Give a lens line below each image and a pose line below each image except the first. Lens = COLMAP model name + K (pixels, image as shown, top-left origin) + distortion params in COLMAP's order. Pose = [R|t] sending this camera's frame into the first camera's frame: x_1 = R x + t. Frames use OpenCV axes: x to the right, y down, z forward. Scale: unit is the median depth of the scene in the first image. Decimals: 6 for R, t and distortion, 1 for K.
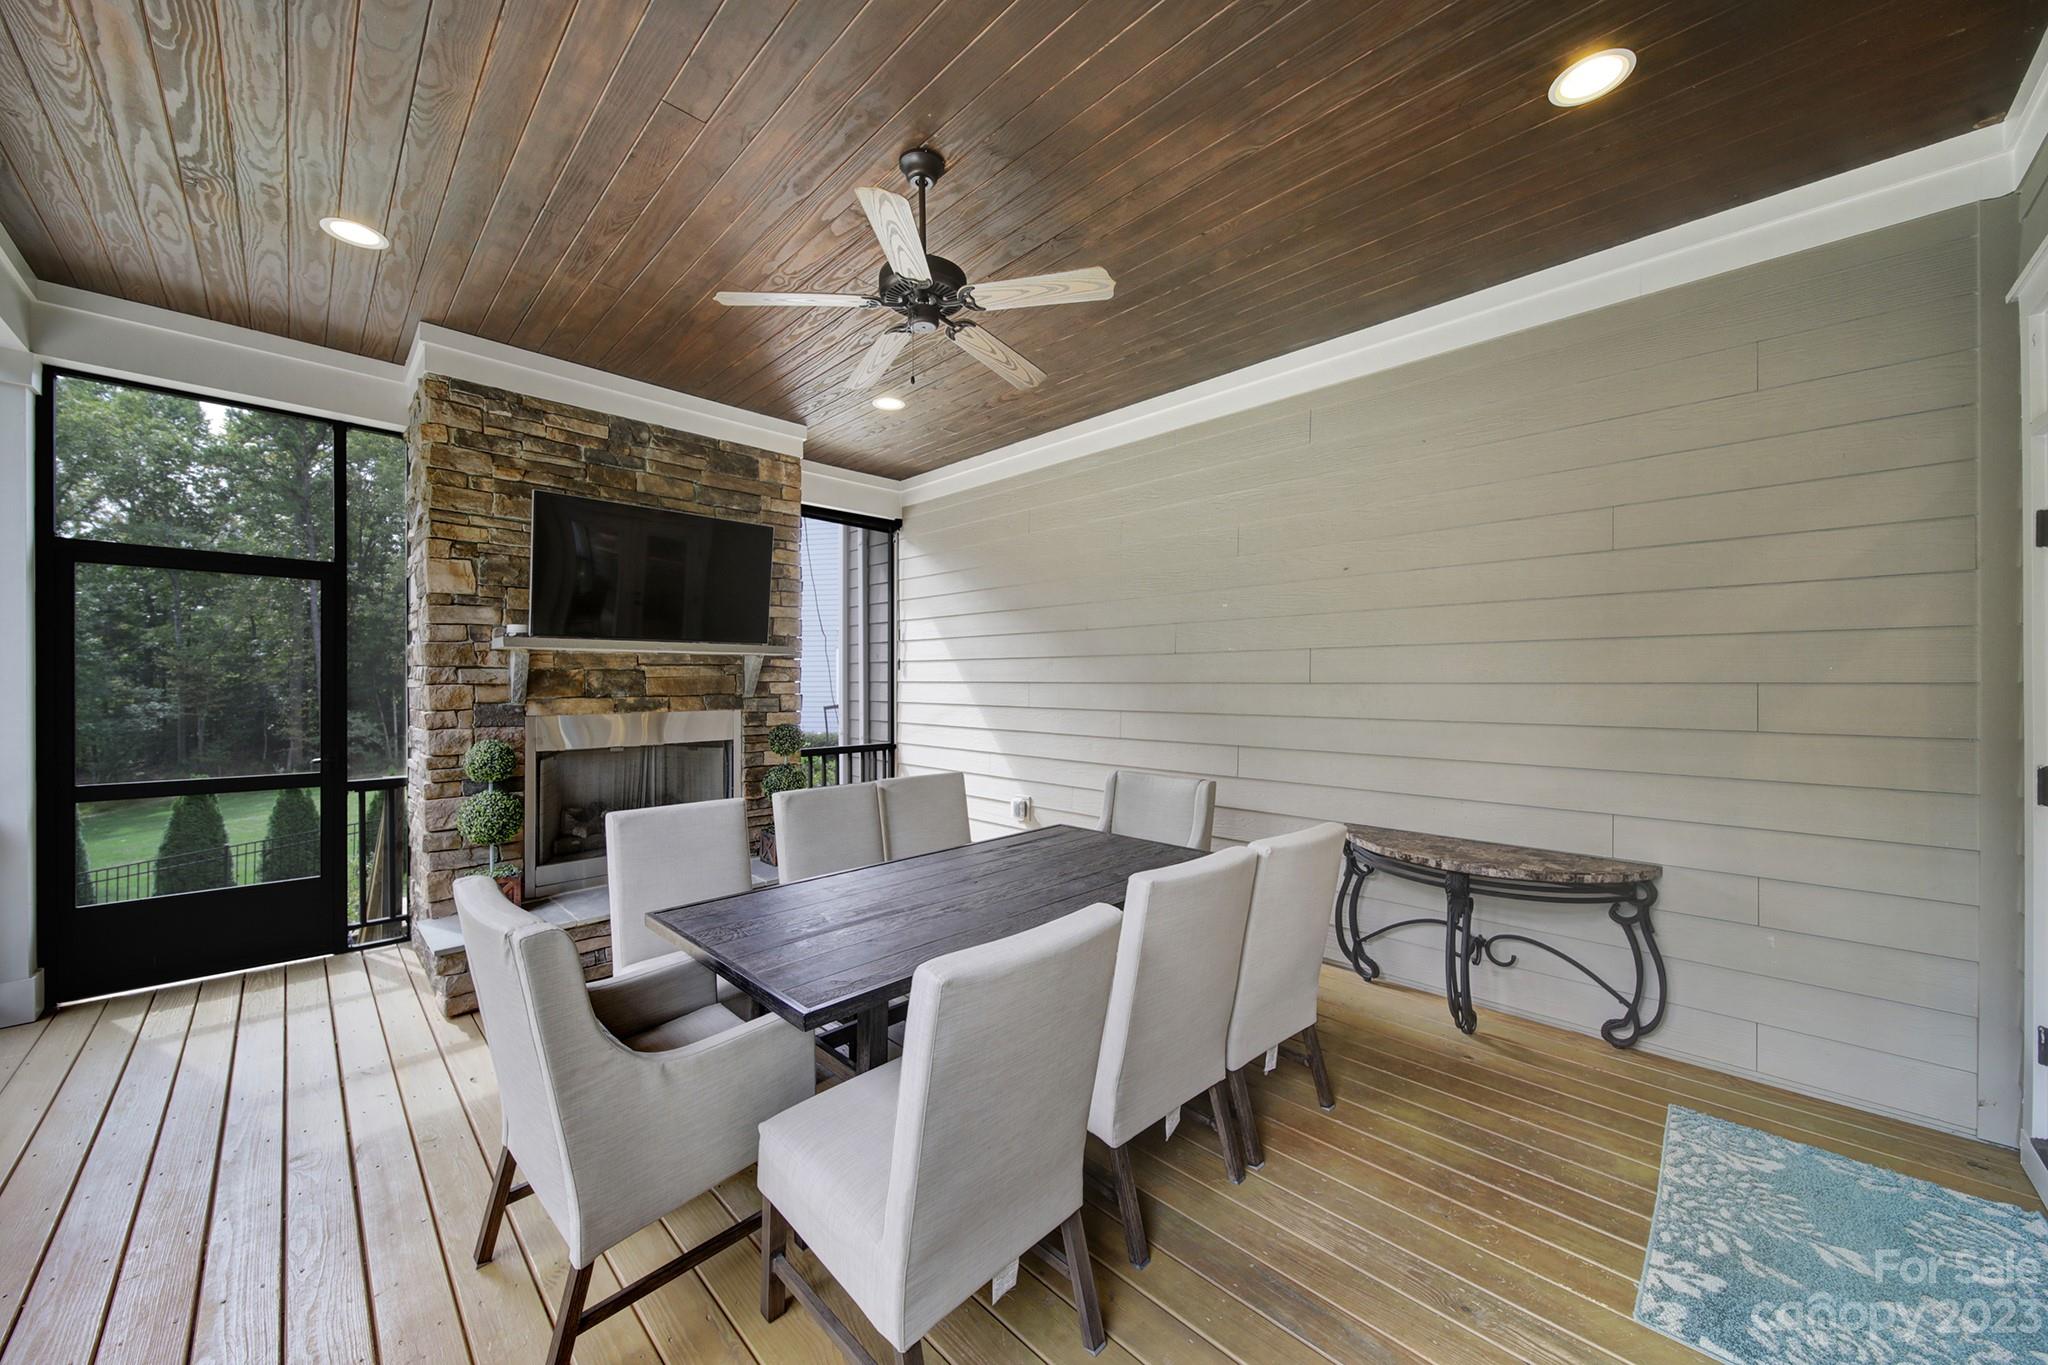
lens RADIAL K [[722.1, 0, 1016.0], [0, 722.1, 685.0], [0, 0, 1]] dist [-0.002393, -0.000535]
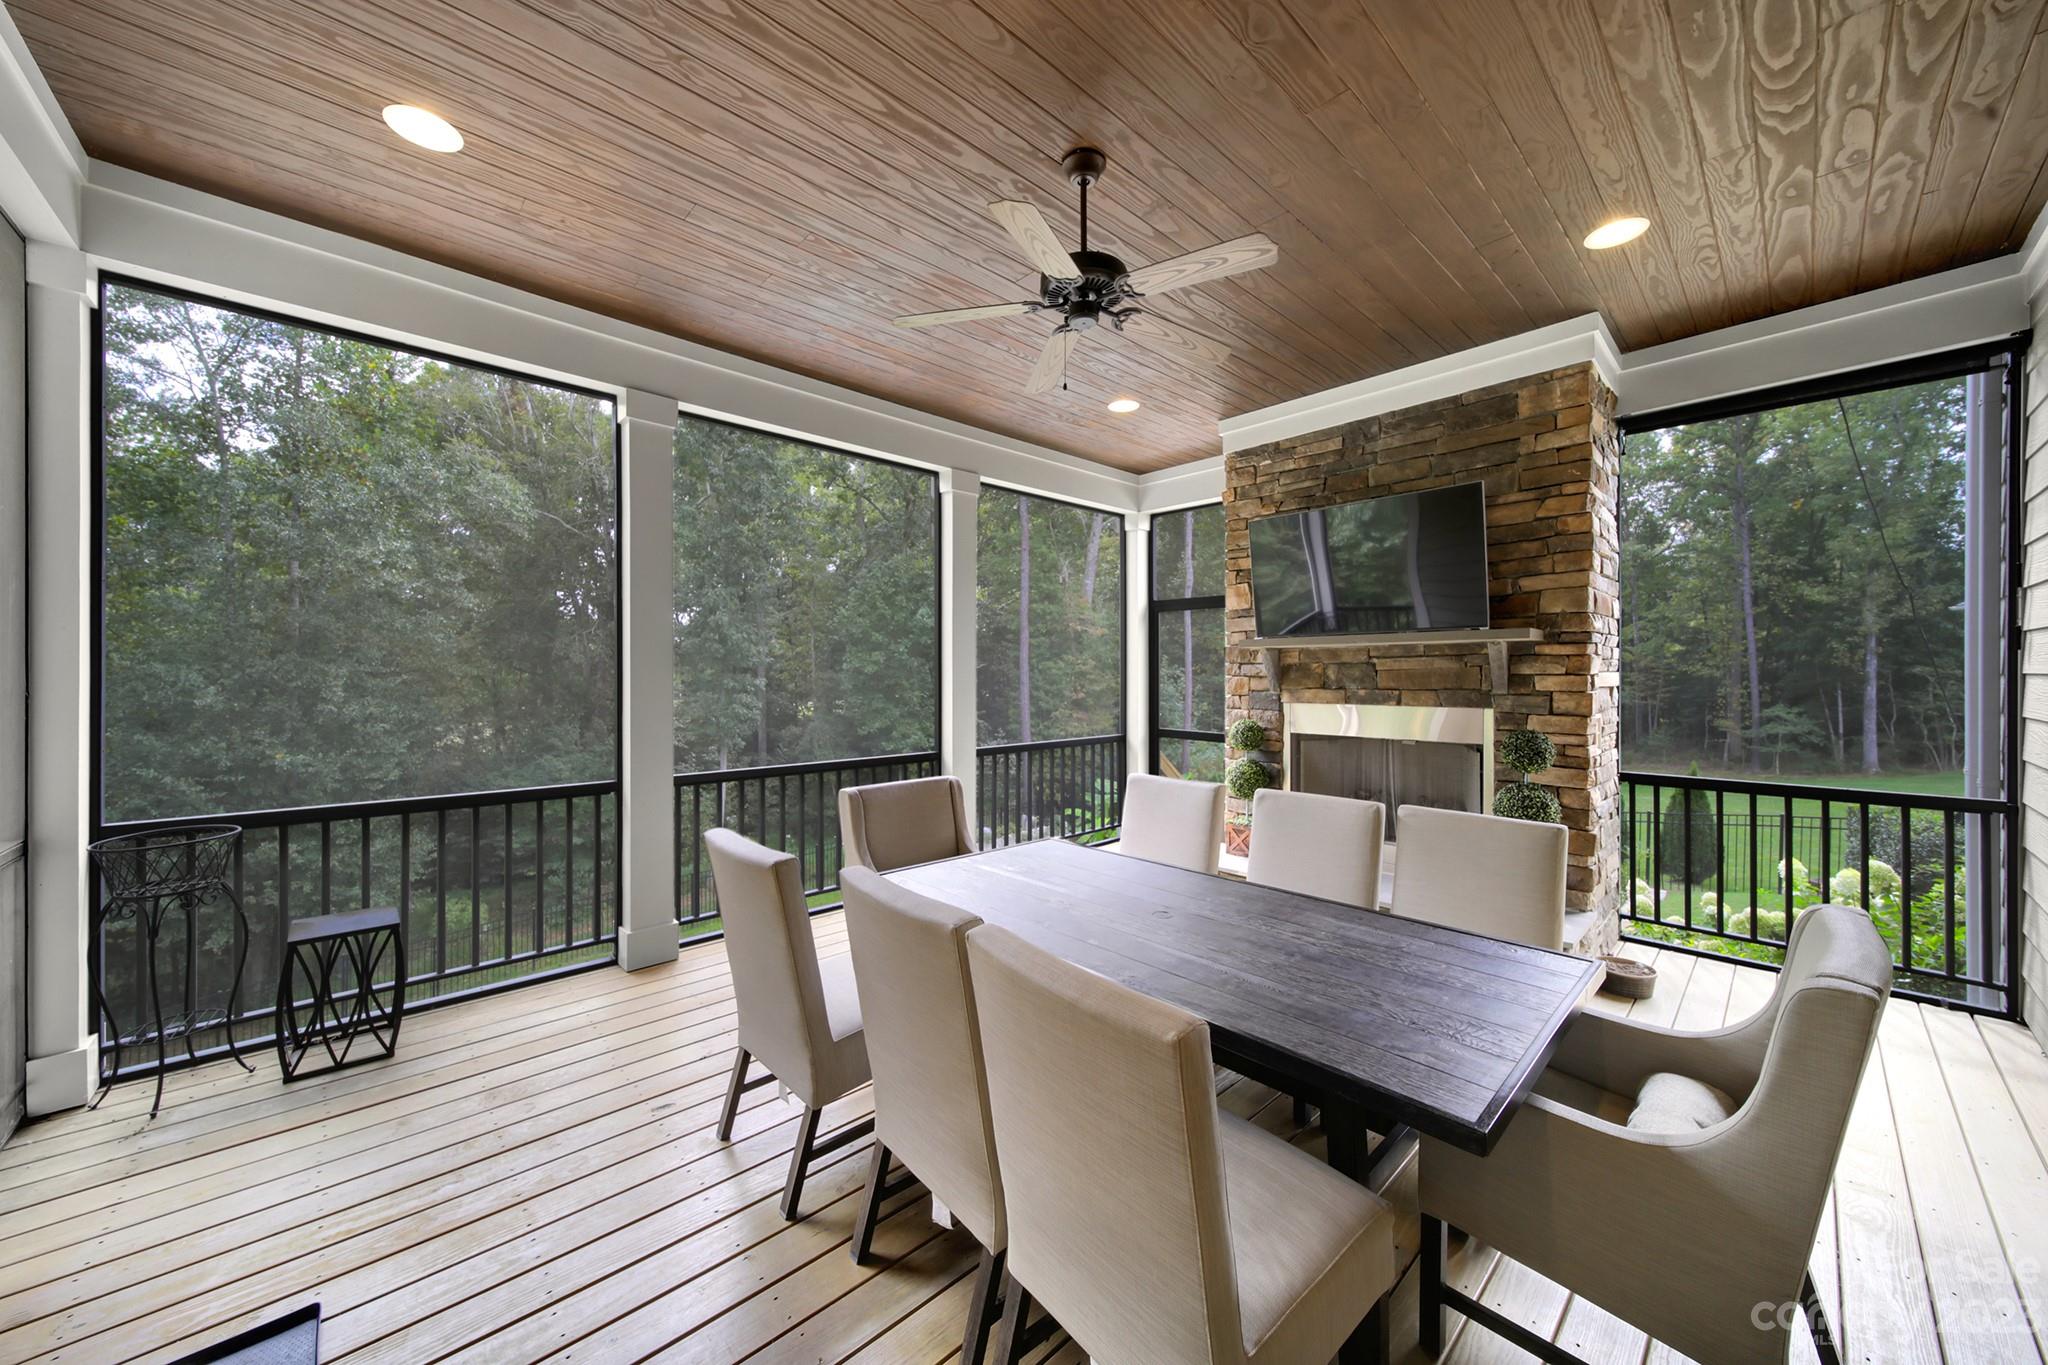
lens RADIAL K [[722.1, 0, 1015.6], [0, 722.1, 672.8], [0, 0, 1]] dist [-0.002393, -0.000535]
pose [[-0.036516, -0.001609, -0.999332, 0.506479], [-0.004116, 0.999990, -0.001459, -0.003422], [0.999325, 0.004060, -0.036523, 0.539321]]
